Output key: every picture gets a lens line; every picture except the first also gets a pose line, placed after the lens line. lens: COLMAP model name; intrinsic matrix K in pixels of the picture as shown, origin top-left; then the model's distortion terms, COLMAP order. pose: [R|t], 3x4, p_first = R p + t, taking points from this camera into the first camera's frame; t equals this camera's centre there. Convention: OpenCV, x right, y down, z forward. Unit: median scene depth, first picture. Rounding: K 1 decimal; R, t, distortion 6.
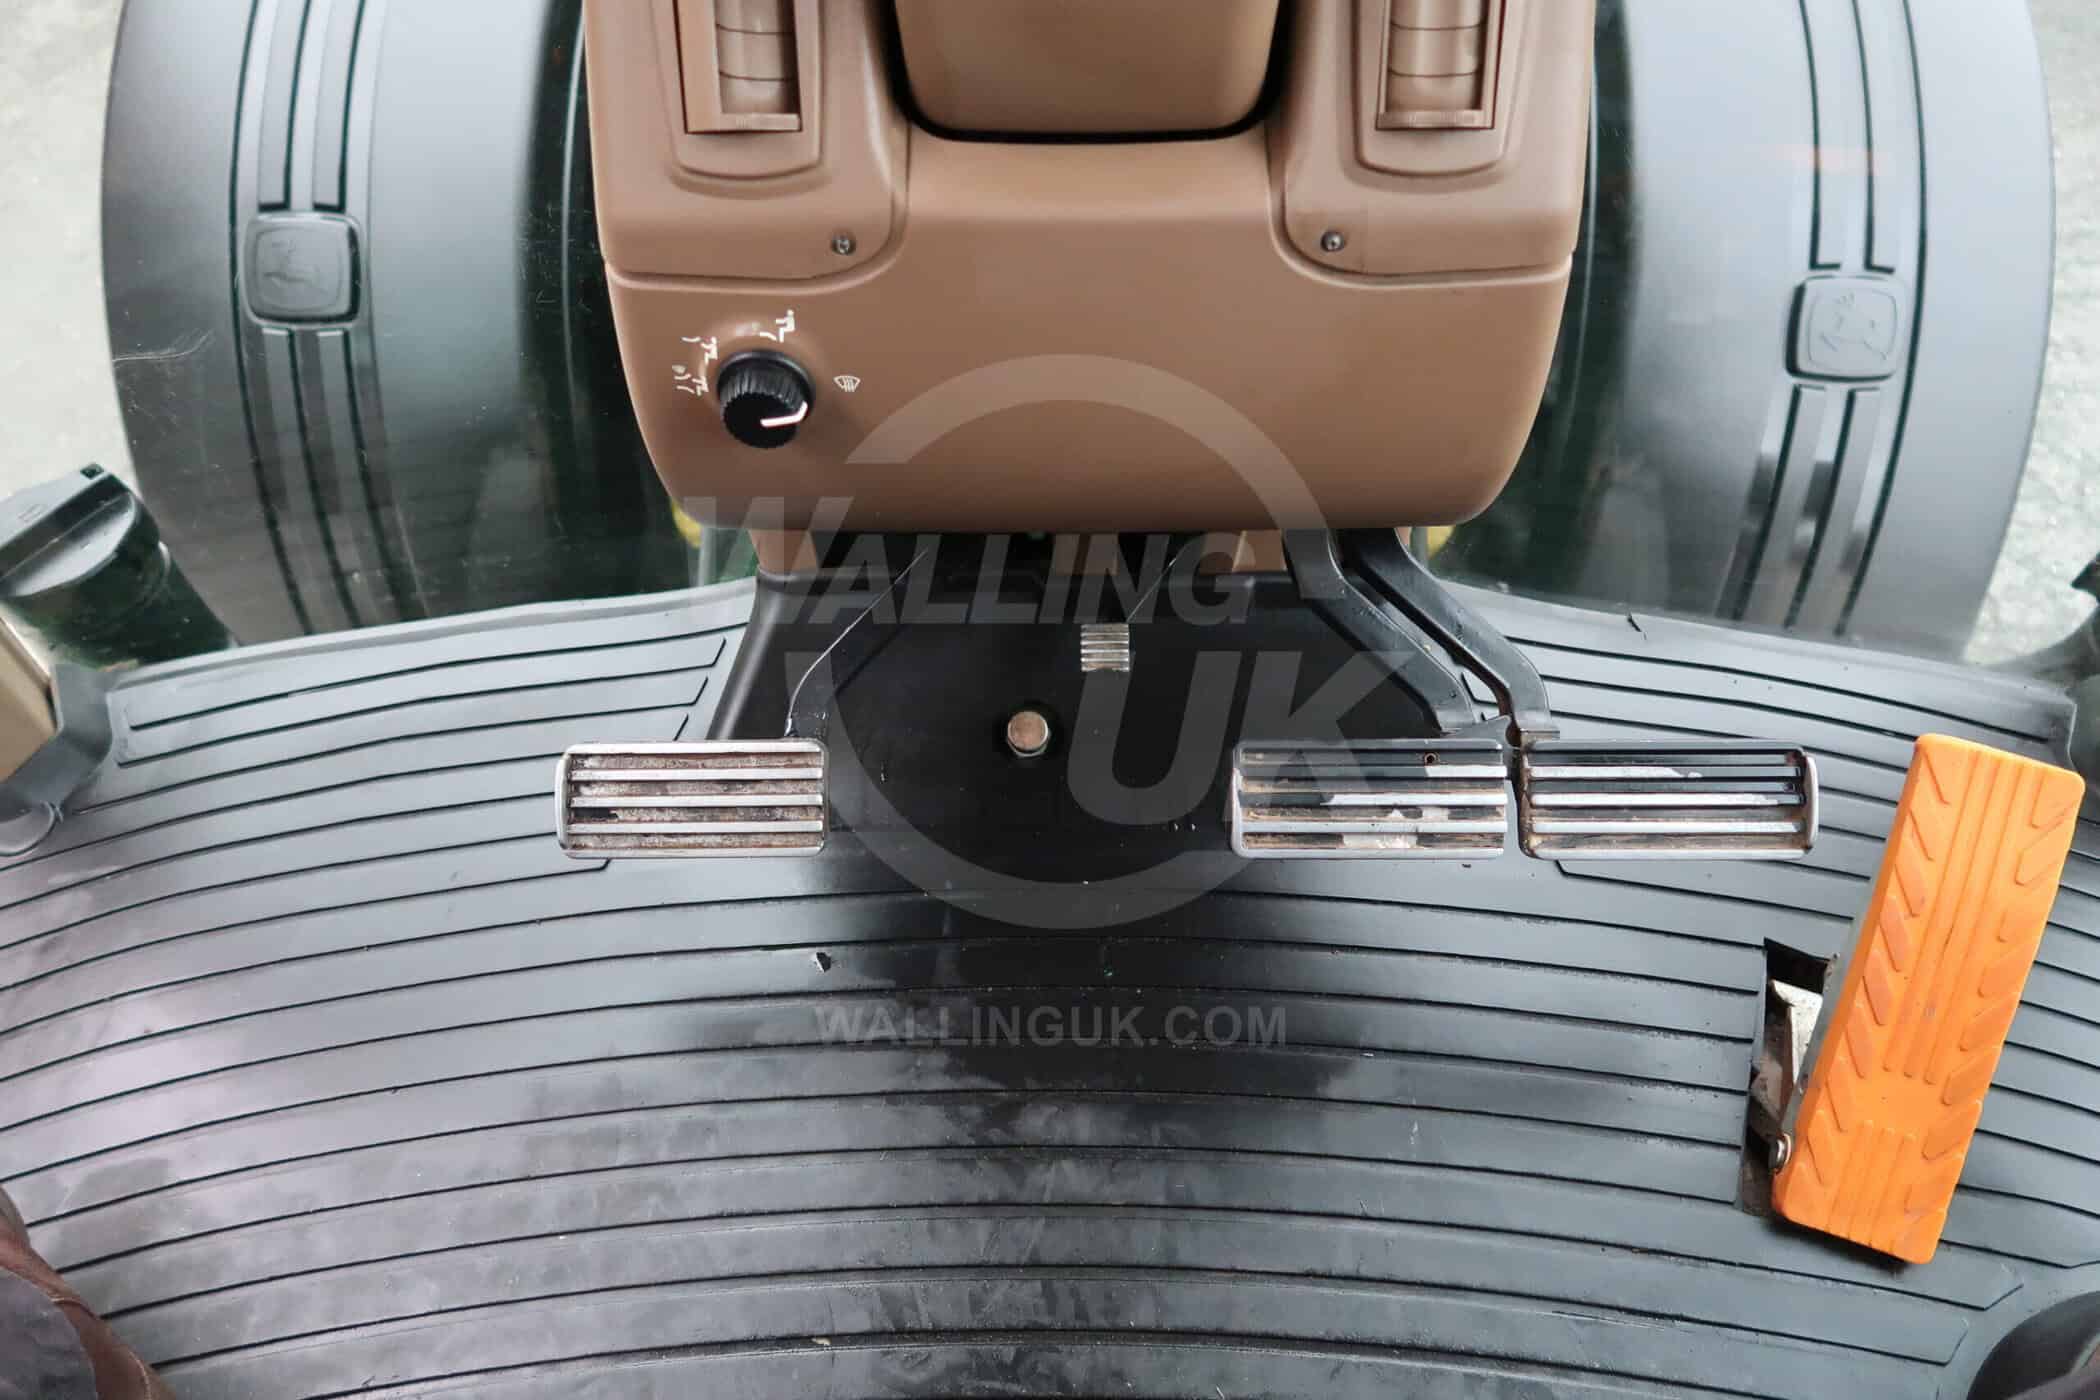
lens RADIAL K [[1453.0, 0, 1050.9], [0, 1453.0, 700.3], [0, 0, 1]] dist [-0.015667, -0.001599]
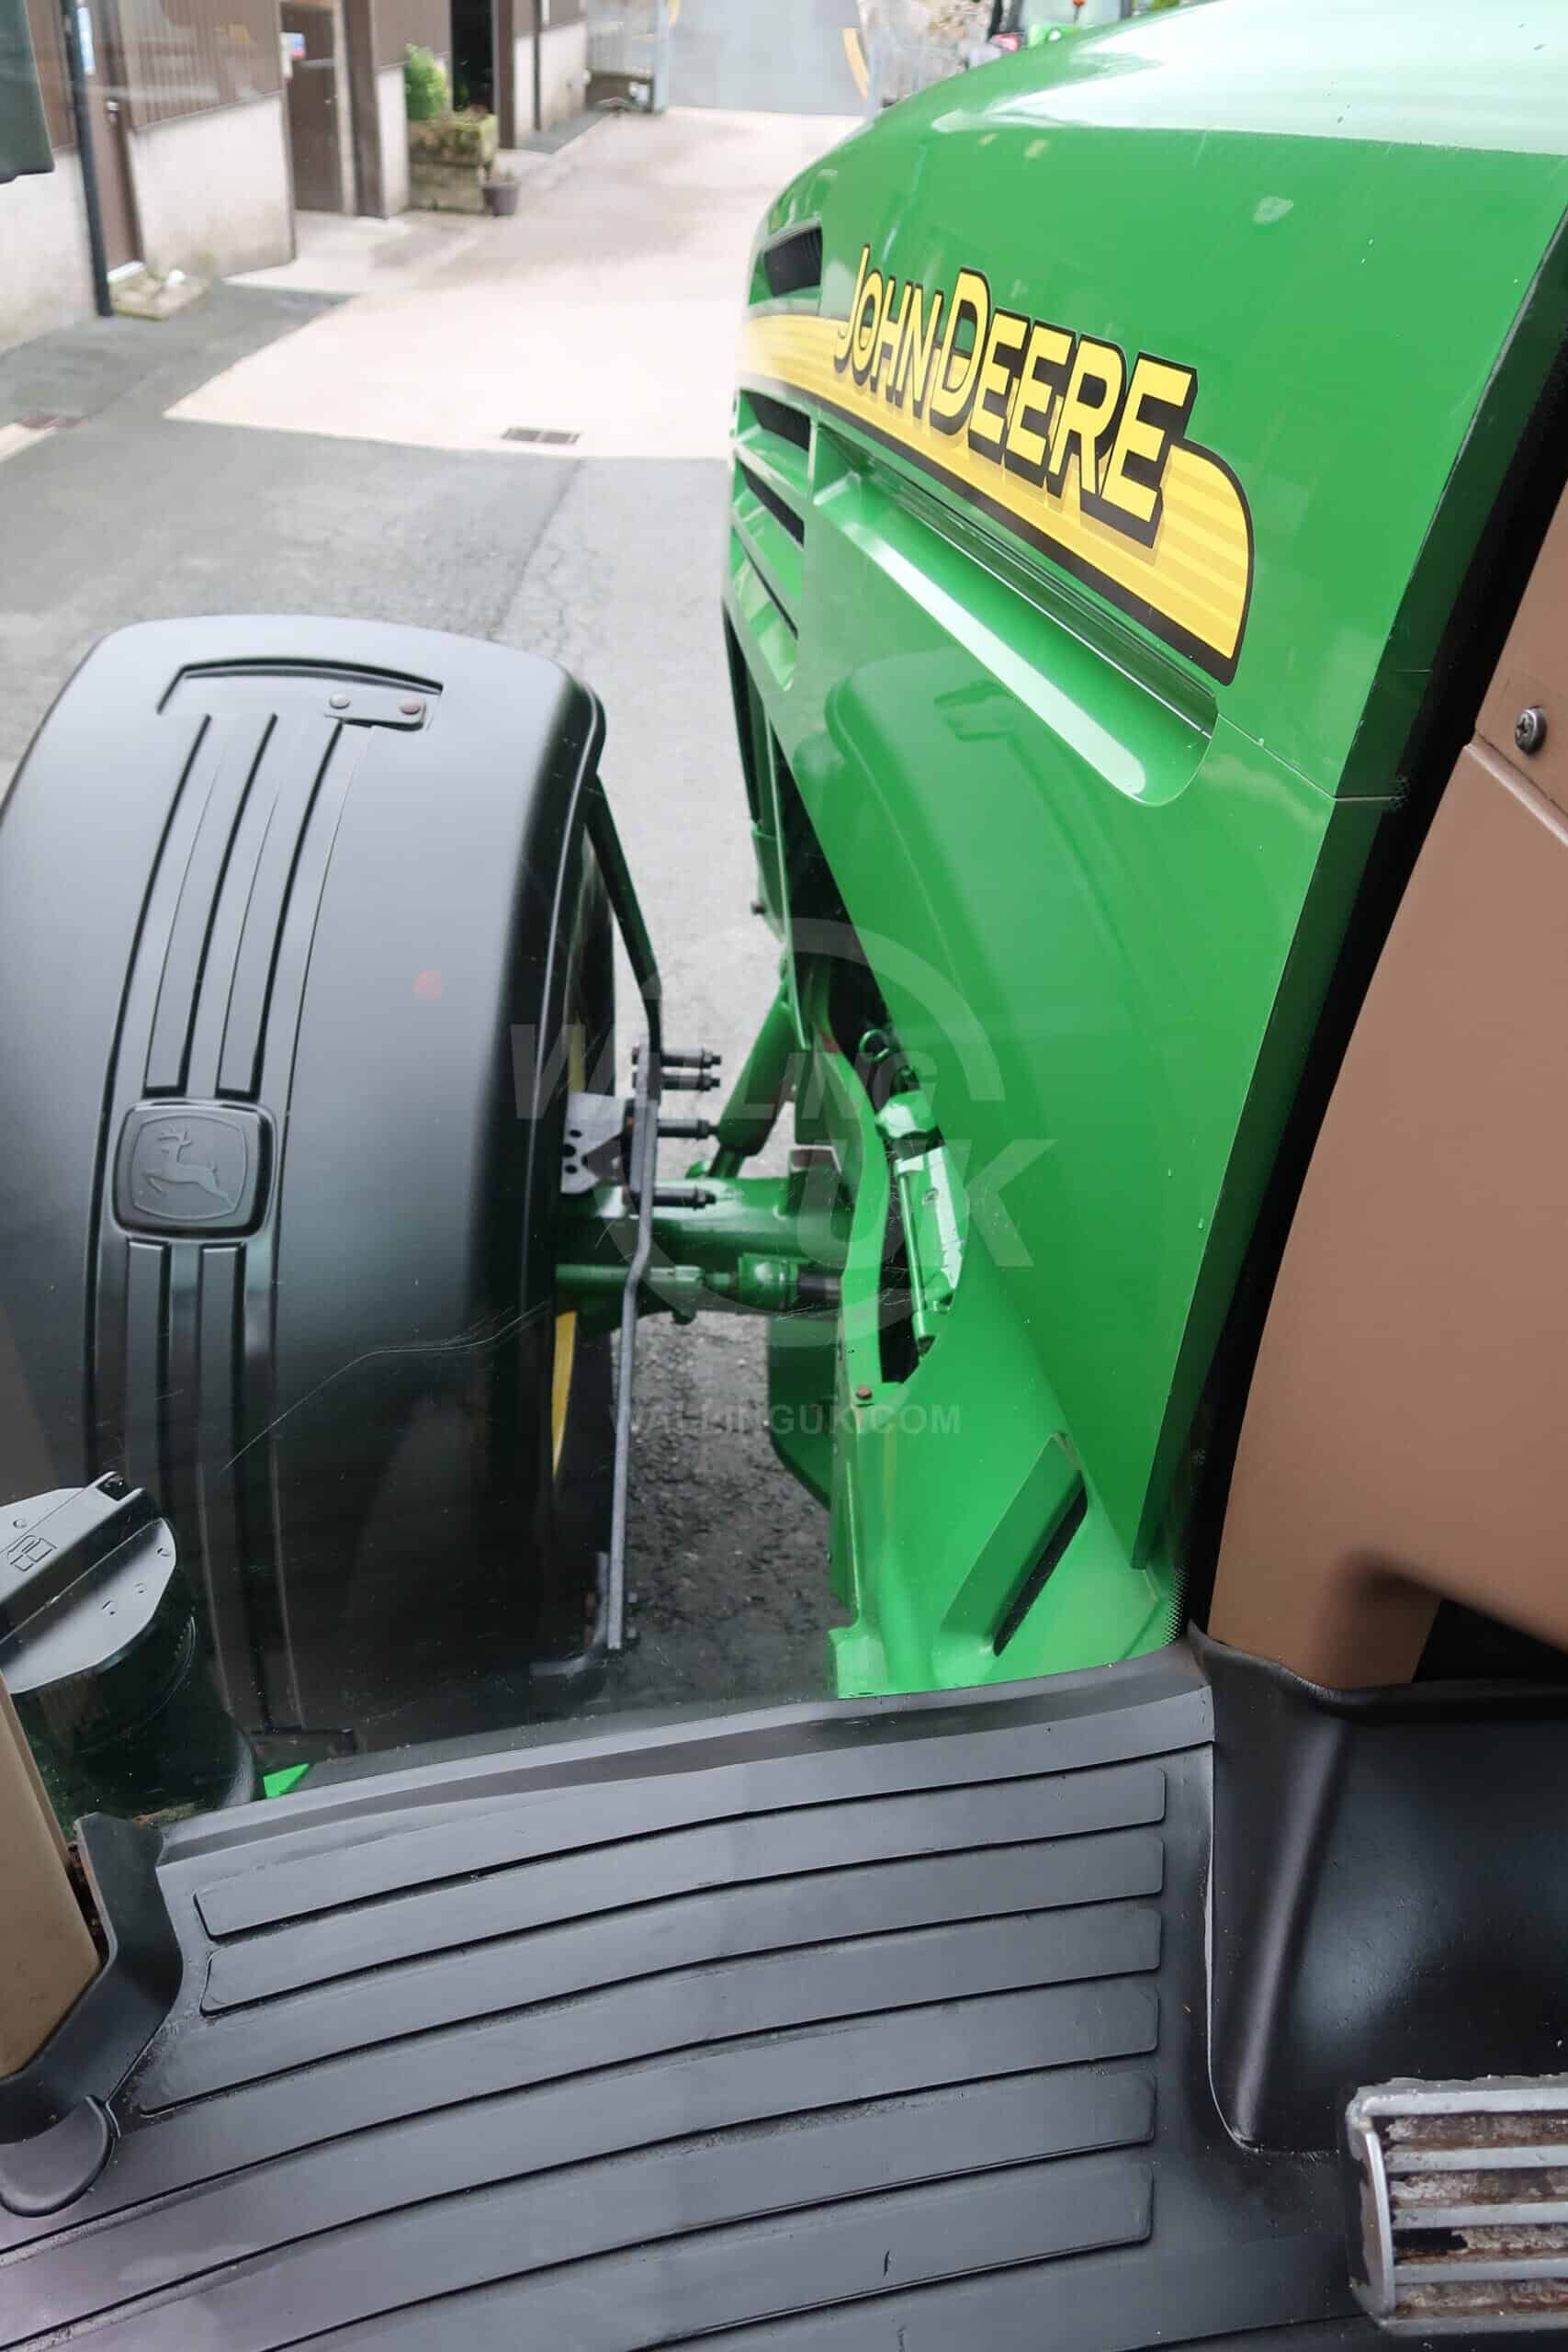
lens RADIAL K [[1627.2, 0, 781.8], [0, 1627.2, 1180.2], [0, 0, 1]] dist [-0.015667, -0.001599]
pose [[0.998353, 0.014898, 0.055394, -0.252607], [0.000477, 0.963493, -0.267734, -0.059662], [-0.057360, 0.267320, 0.961899, 0.145876]]
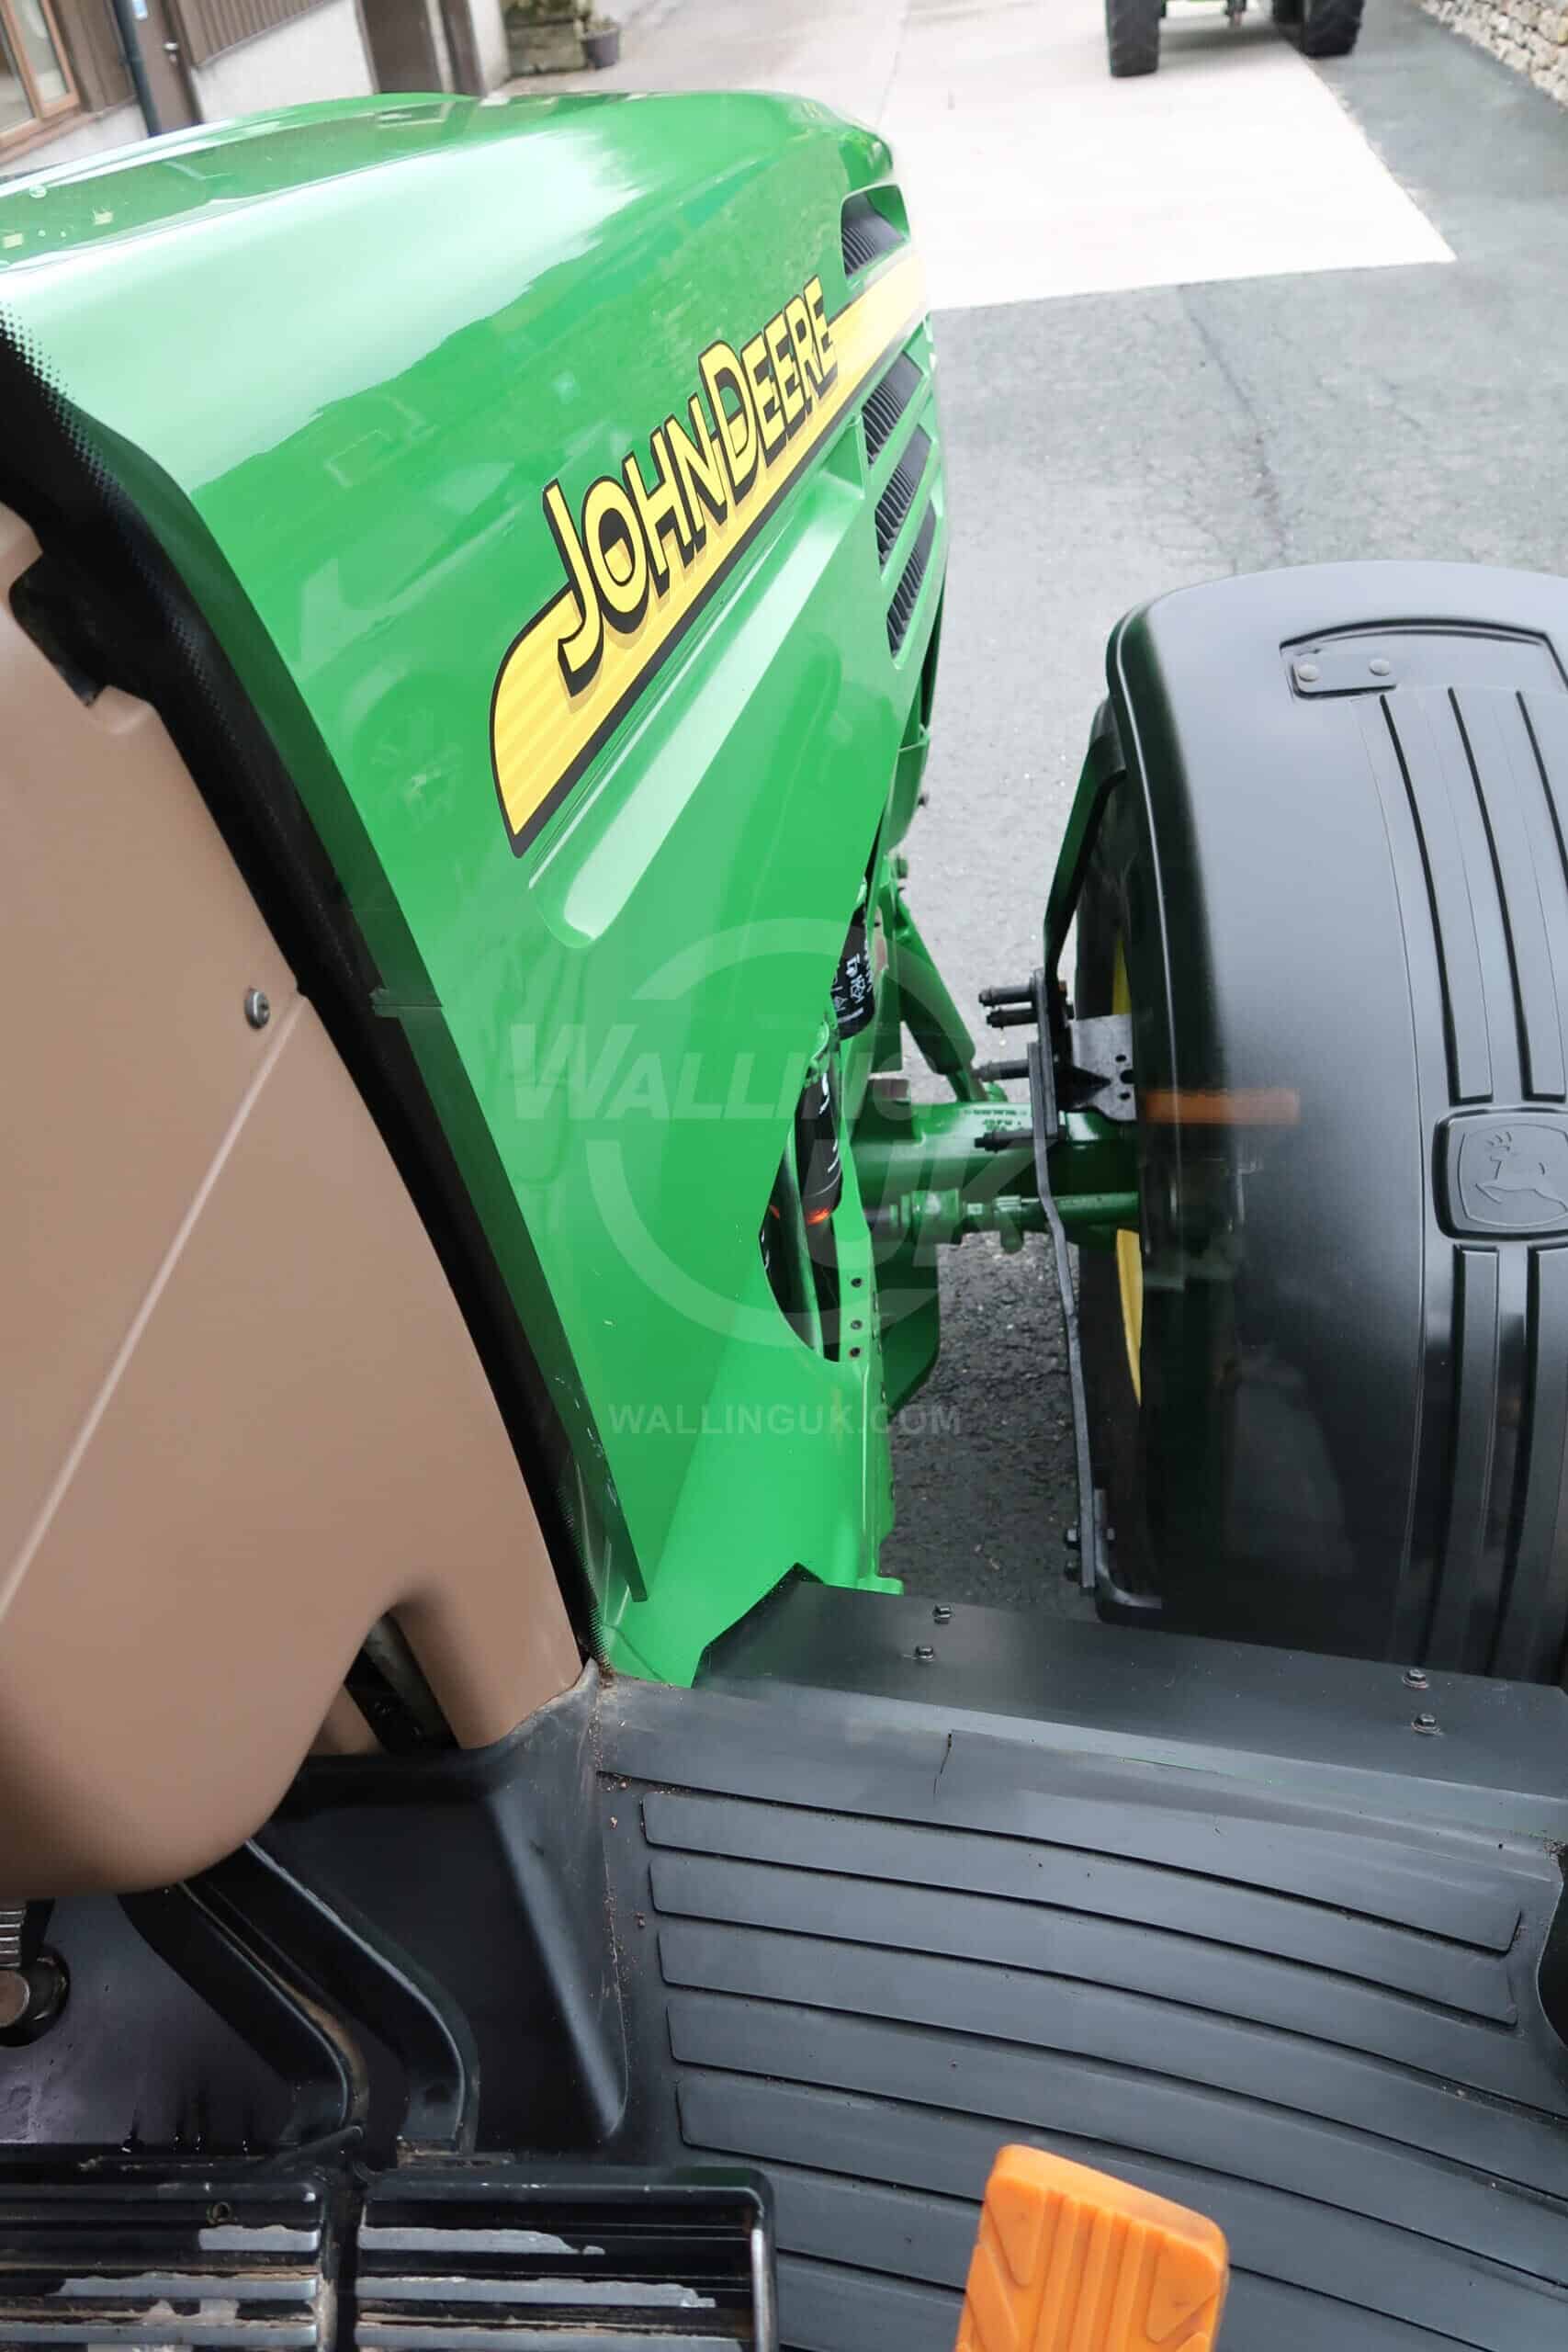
lens RADIAL K [[1627.2, 0, 773.6], [0, 1627.2, 1172.7], [0, 0, 1]] dist [-0.015667, -0.001599]
pose [[0.991078, -0.069972, -0.113443, 0.250968], [0.048046, 0.981448, -0.185613, -0.112268], [0.124326, 0.178506, 0.976053, 0.083178]]
